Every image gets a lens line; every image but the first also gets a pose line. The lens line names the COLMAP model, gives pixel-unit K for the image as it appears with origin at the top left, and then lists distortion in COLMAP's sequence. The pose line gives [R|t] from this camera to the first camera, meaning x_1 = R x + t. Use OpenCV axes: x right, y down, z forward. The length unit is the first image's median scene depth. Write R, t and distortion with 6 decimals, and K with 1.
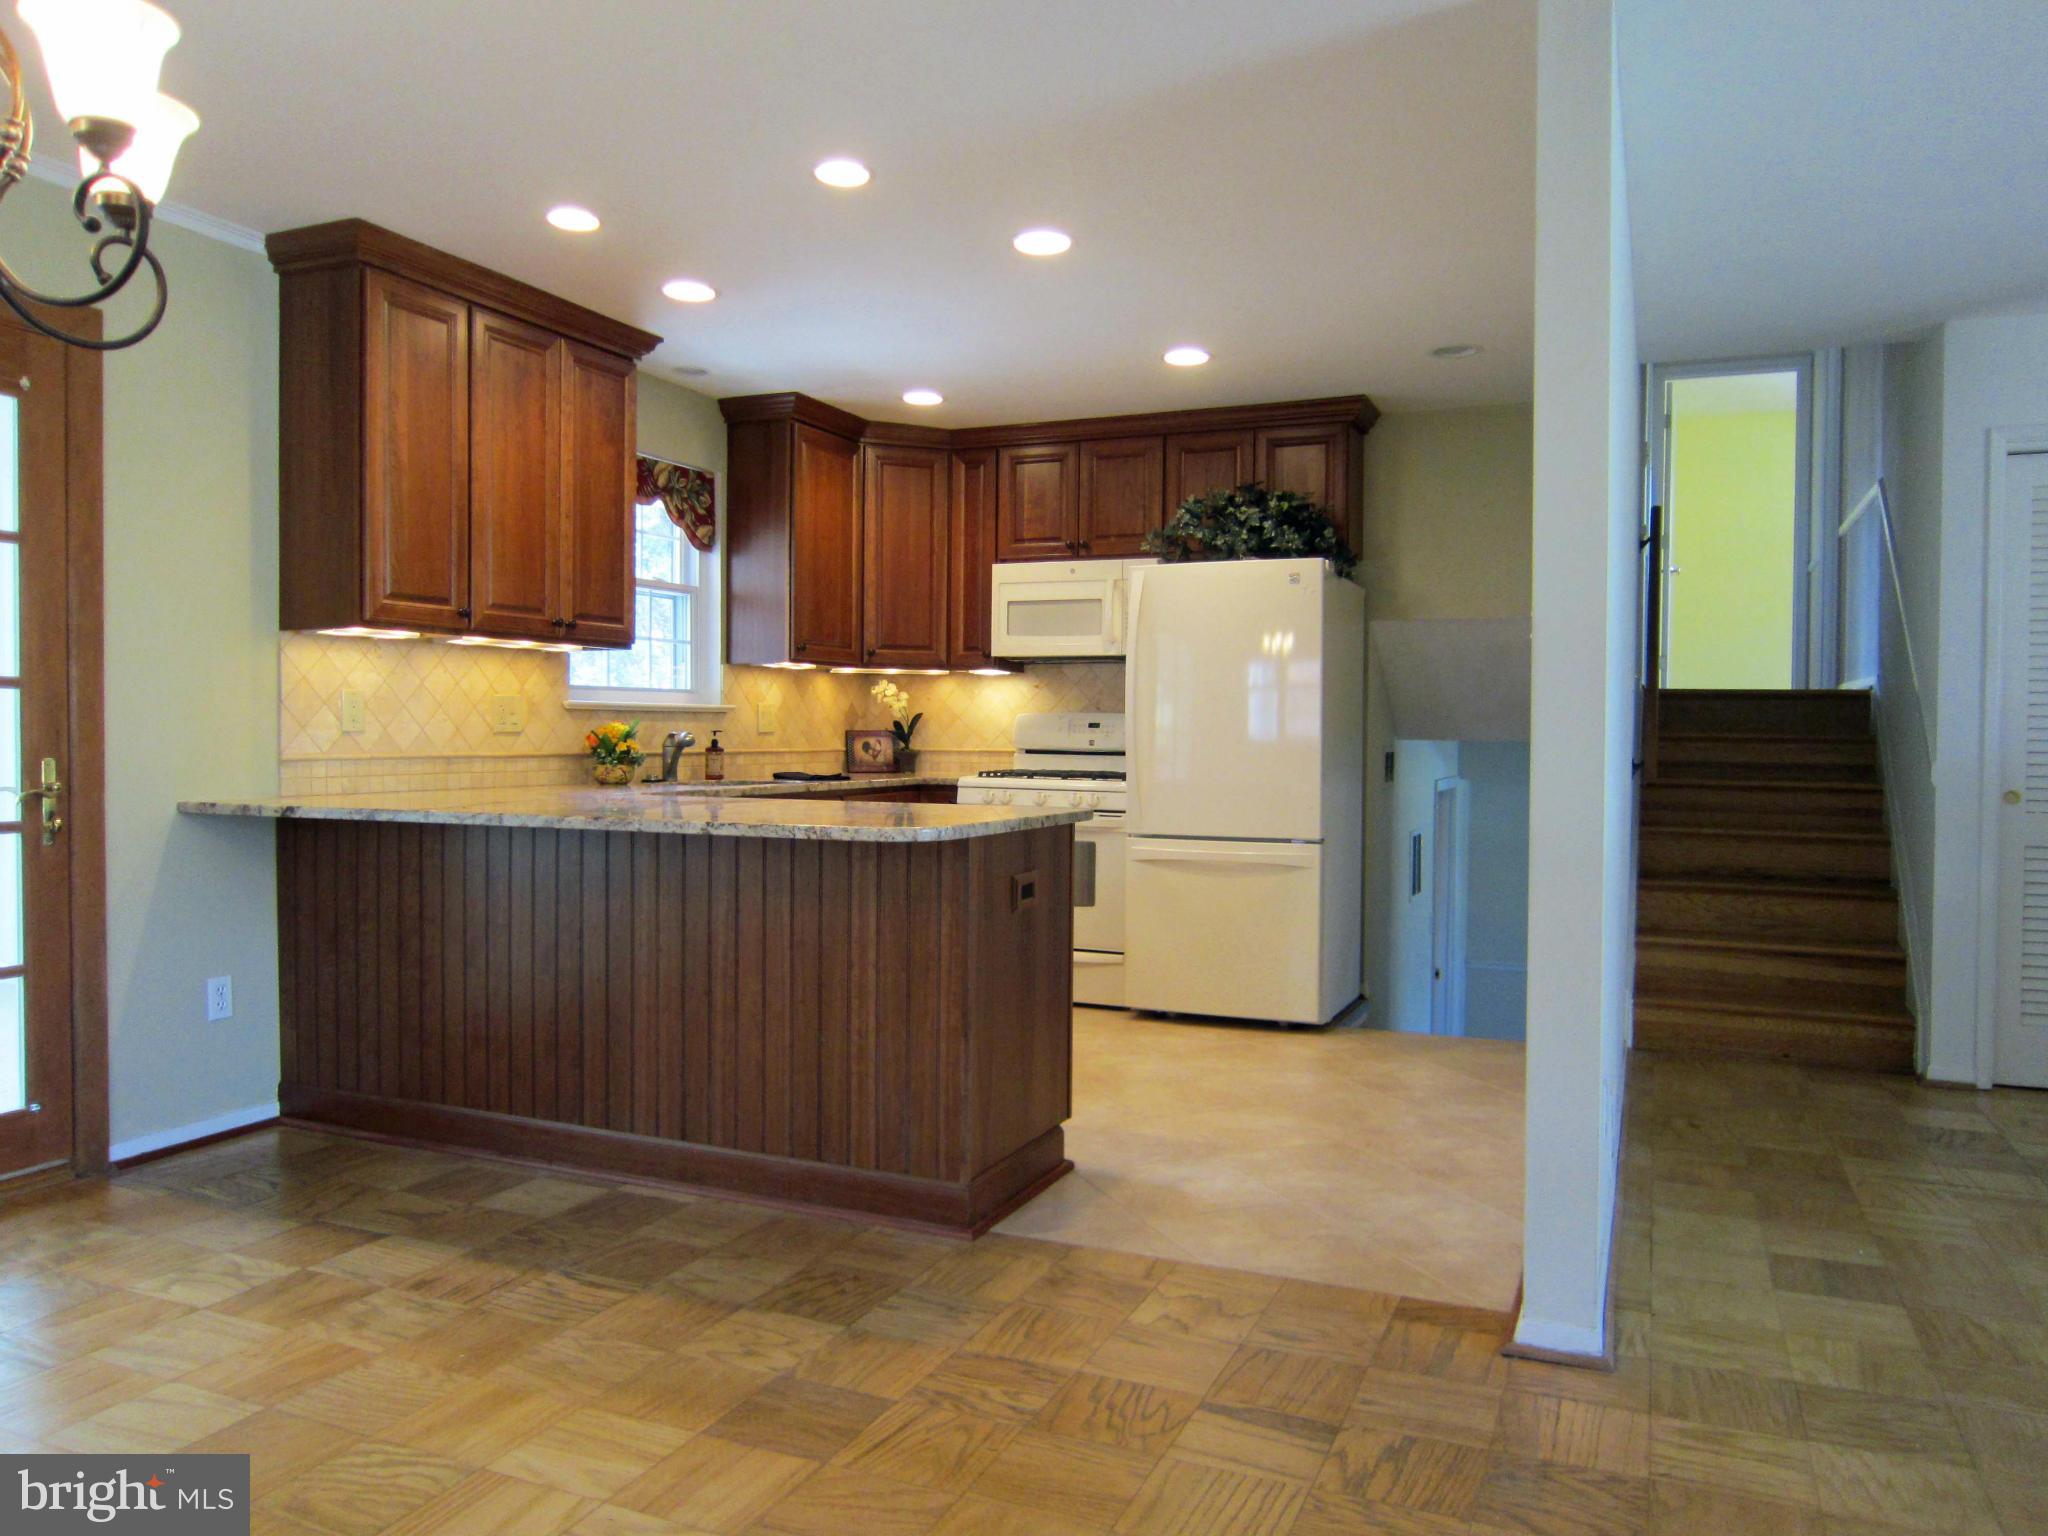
lens RADIAL K [[1461.7, 0, 1024.0], [0, 1461.7, 768.0], [0, 0, 1]] dist [-0.025033, 0.002094]
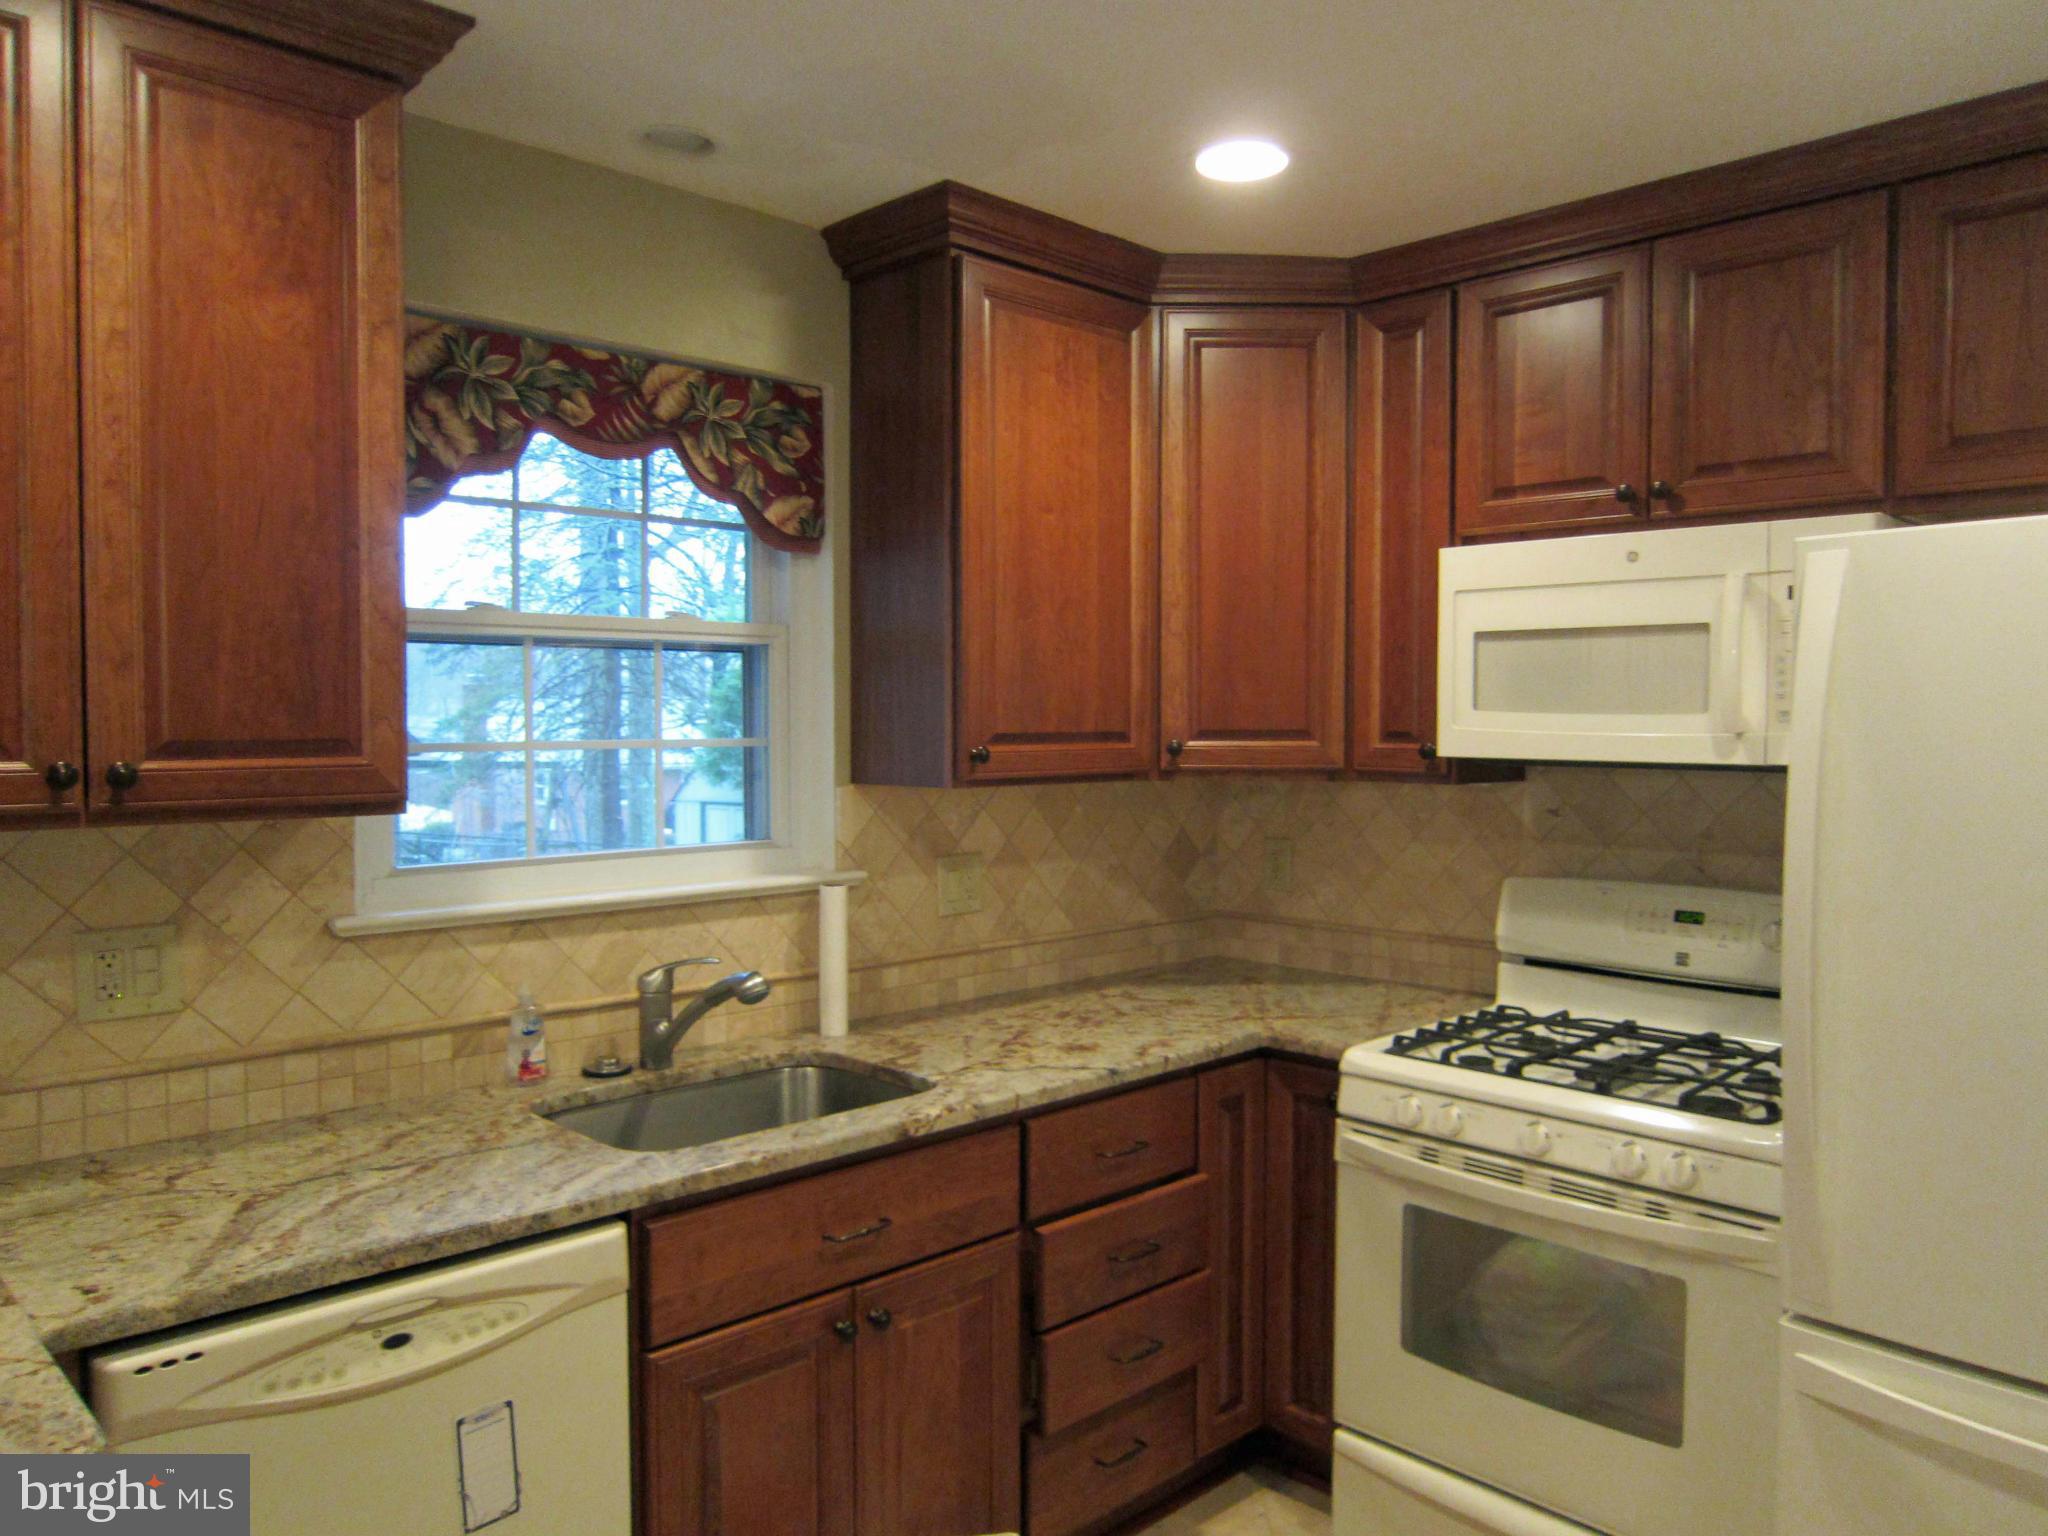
lens RADIAL K [[1461.7, 0, 1024.0], [0, 1461.7, 768.0], [0, 0, 1]] dist [-0.025033, 0.002094]
pose [[0.925207, 0.009123, -0.379353, 0.039021], [-0.005734, 0.999933, 0.010063, -0.099734], [0.379419, -0.007135, 0.925197, 0.705515]]
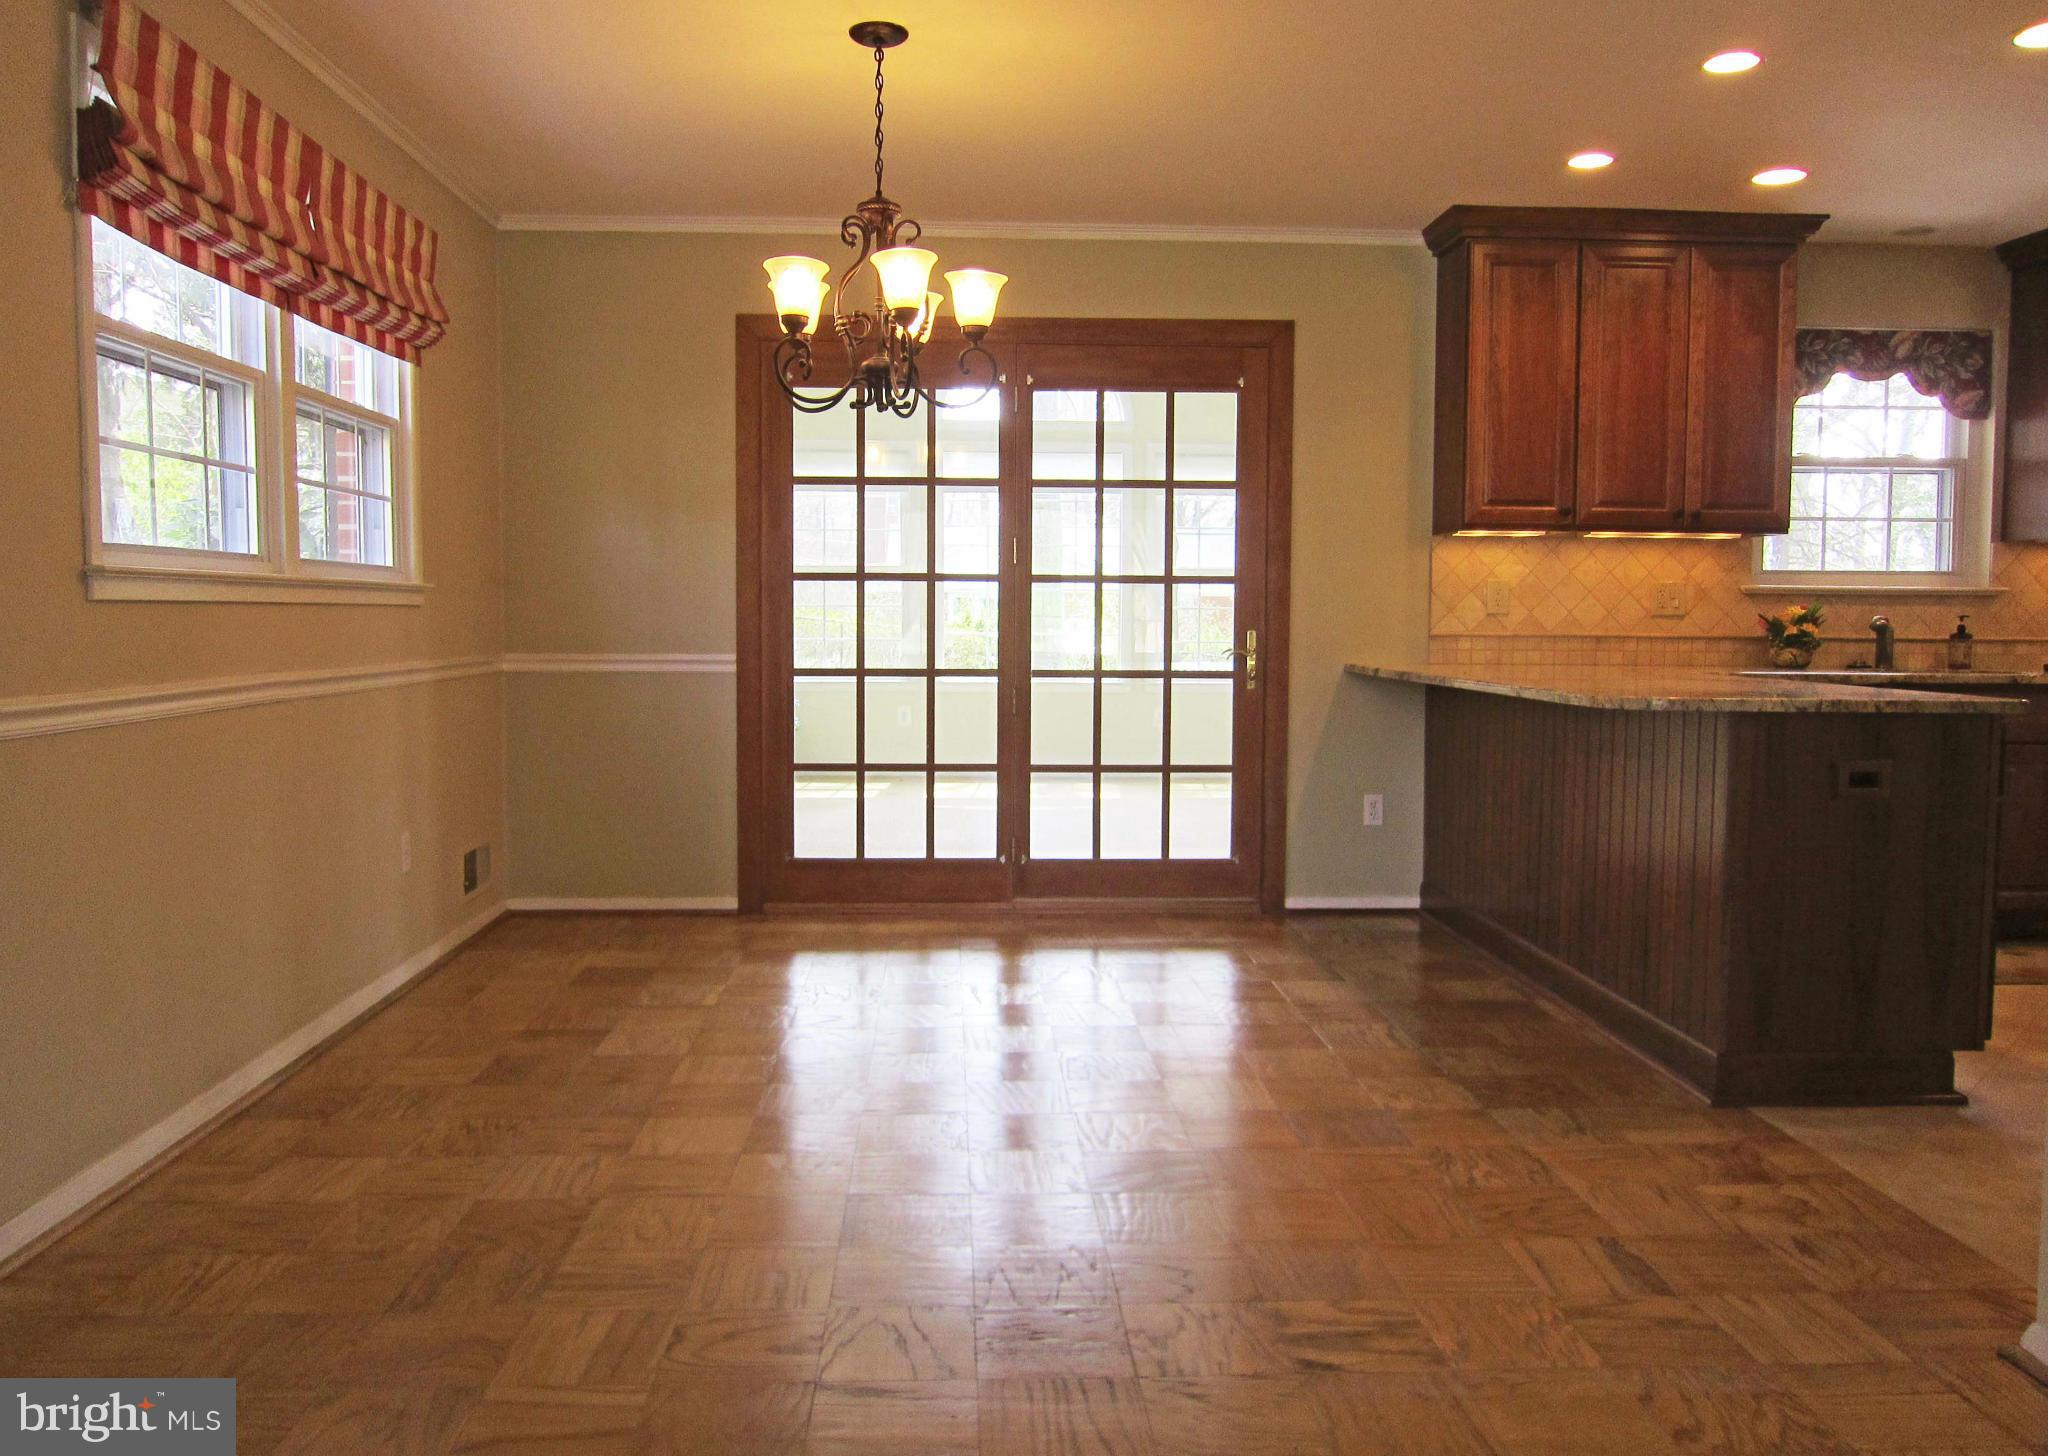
lens RADIAL K [[1507.4, 0, 1022.3], [0, 1507.4, 699.7], [0, 0, 1]] dist [-0.009051, -0.006072]
pose [[0.448429, 0.048307, -0.892512, 0.433724], [-0.027090, 0.998814, 0.040450, 0.005883], [0.893408, 0.006040, 0.449206, 0.059763]]
